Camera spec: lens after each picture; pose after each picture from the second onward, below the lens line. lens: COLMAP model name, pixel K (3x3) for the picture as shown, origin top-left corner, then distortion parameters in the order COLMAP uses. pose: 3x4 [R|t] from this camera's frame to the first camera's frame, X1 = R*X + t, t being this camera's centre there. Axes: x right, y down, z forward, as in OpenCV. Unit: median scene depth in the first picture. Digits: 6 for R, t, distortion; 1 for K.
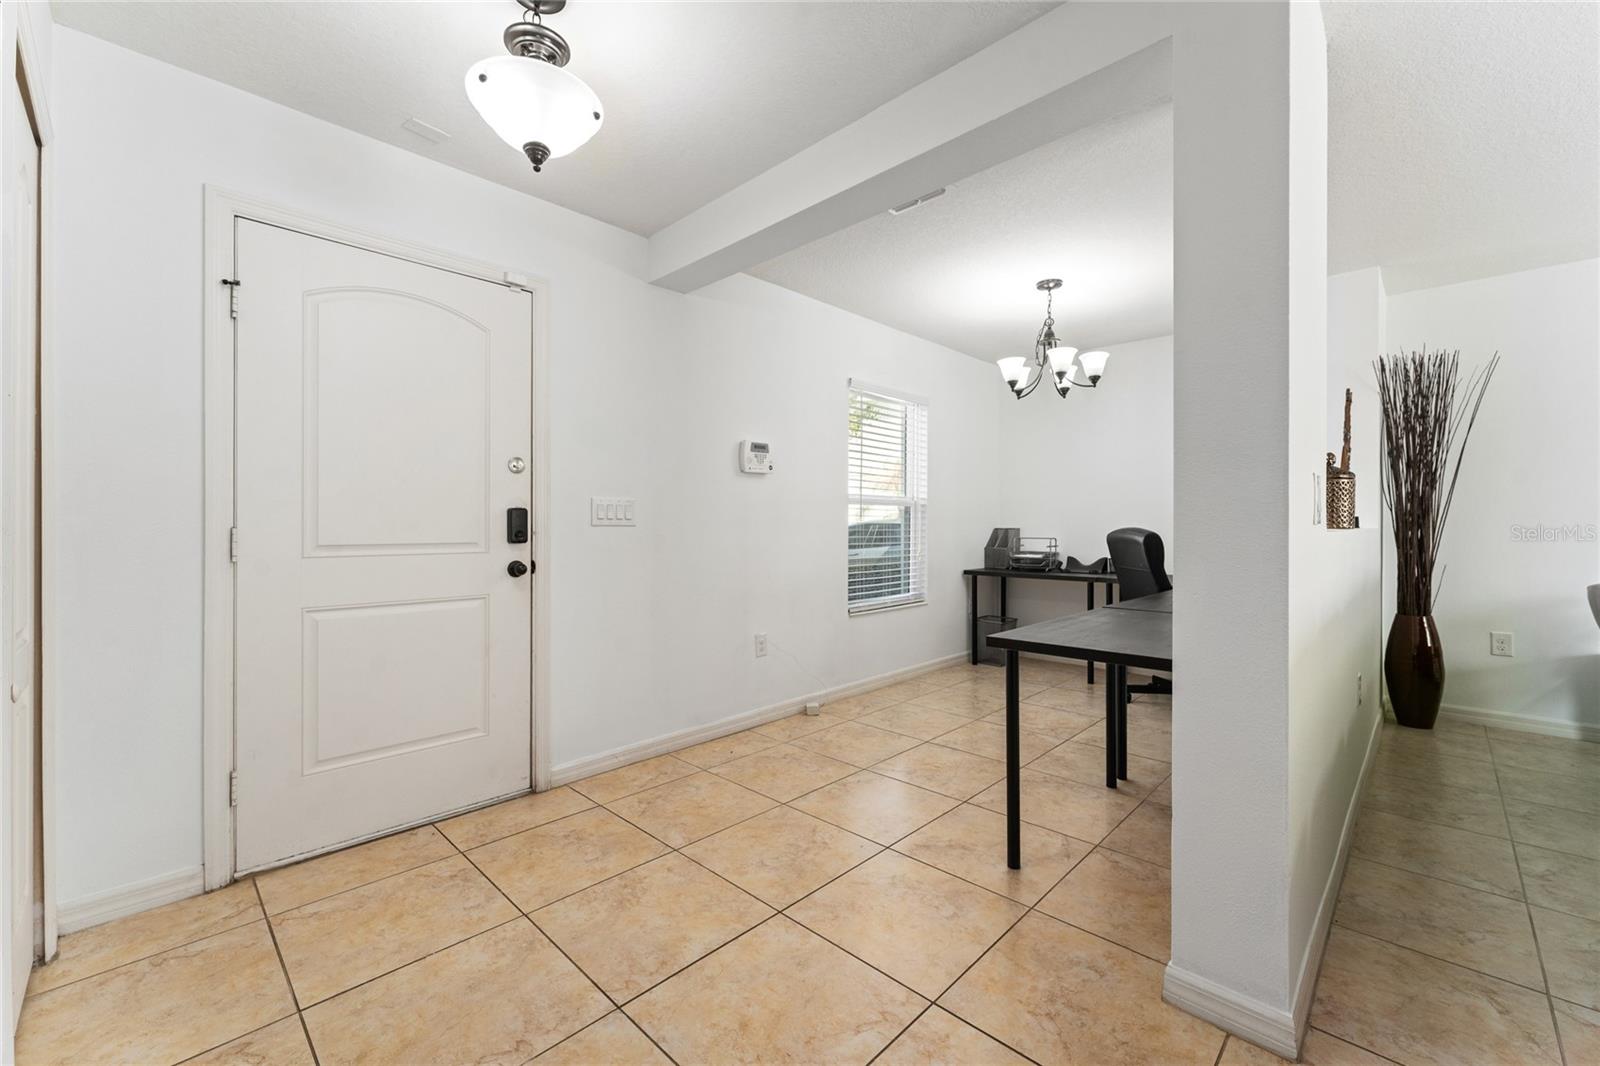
lens RADIAL K [[644.8, 0, 800.0], [0, 644.8, 533.0], [0, 0, 1]] dist [0.000466, 0.000041]
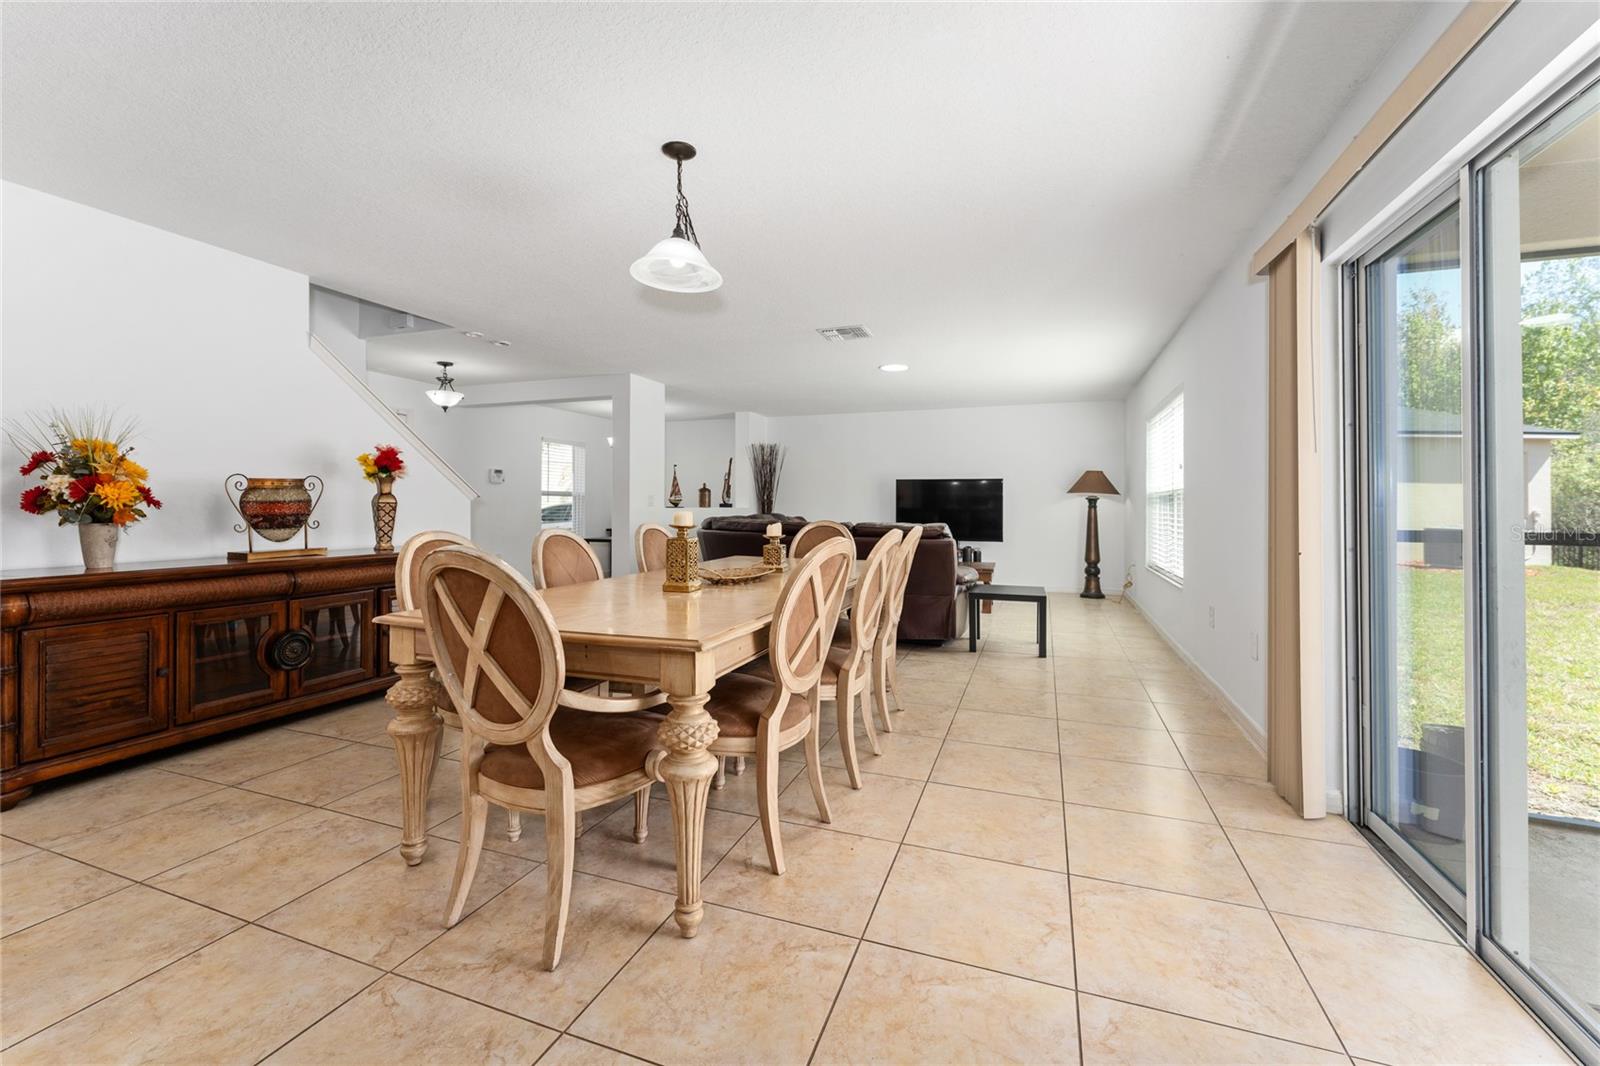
lens RADIAL K [[645.5, 0, 799.4], [0, 645.5, 509.7], [0, 0, 1]] dist [-0.000793, -0.000106]
pose [[0.910685, -0.001353, 0.413100, -0.047502], [0.003644, 0.999982, -0.004758, 0.024333], [-0.413086, 0.005838, 0.910673, -2.033362]]
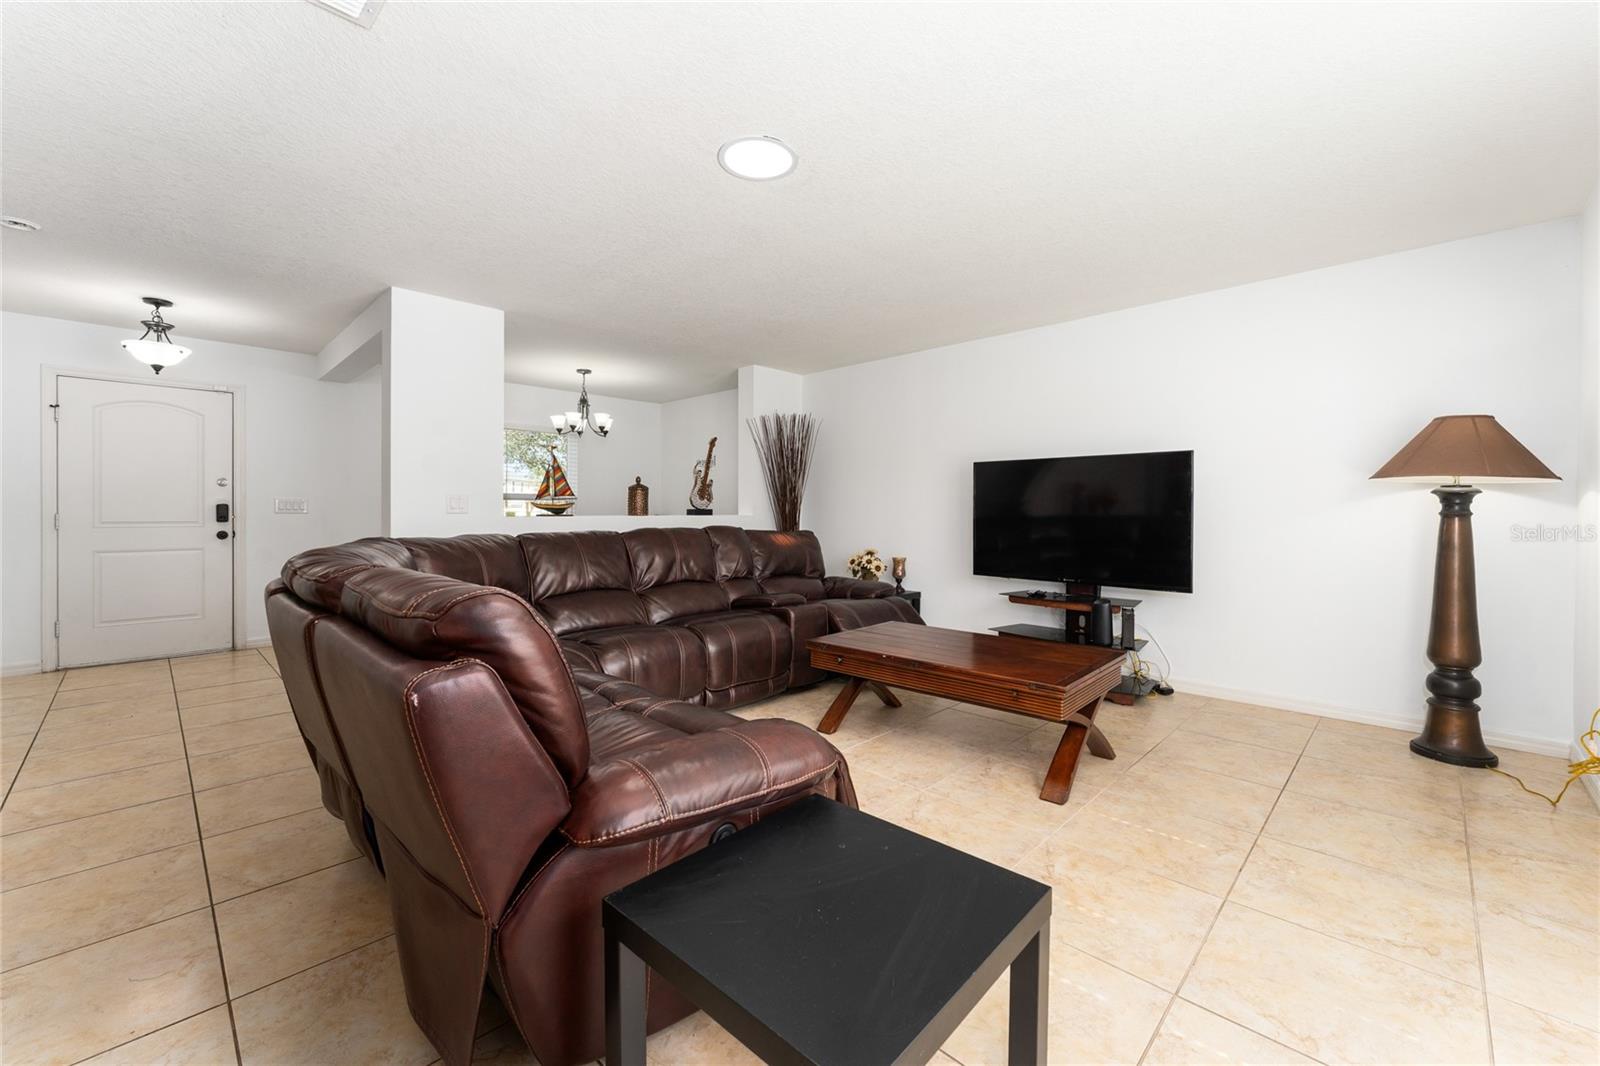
lens RADIAL K [[635.9, 0, 803.4], [0, 635.9, 523.1], [0, 0, 1]] dist [-0.002134, -0.000390]
pose [[0.999941, -0.000637, 0.010855, 1.297870], [0.000584, 0.999988, 0.004906, 0.010568], [-0.010858, -0.004899, 0.999929, -0.944181]]
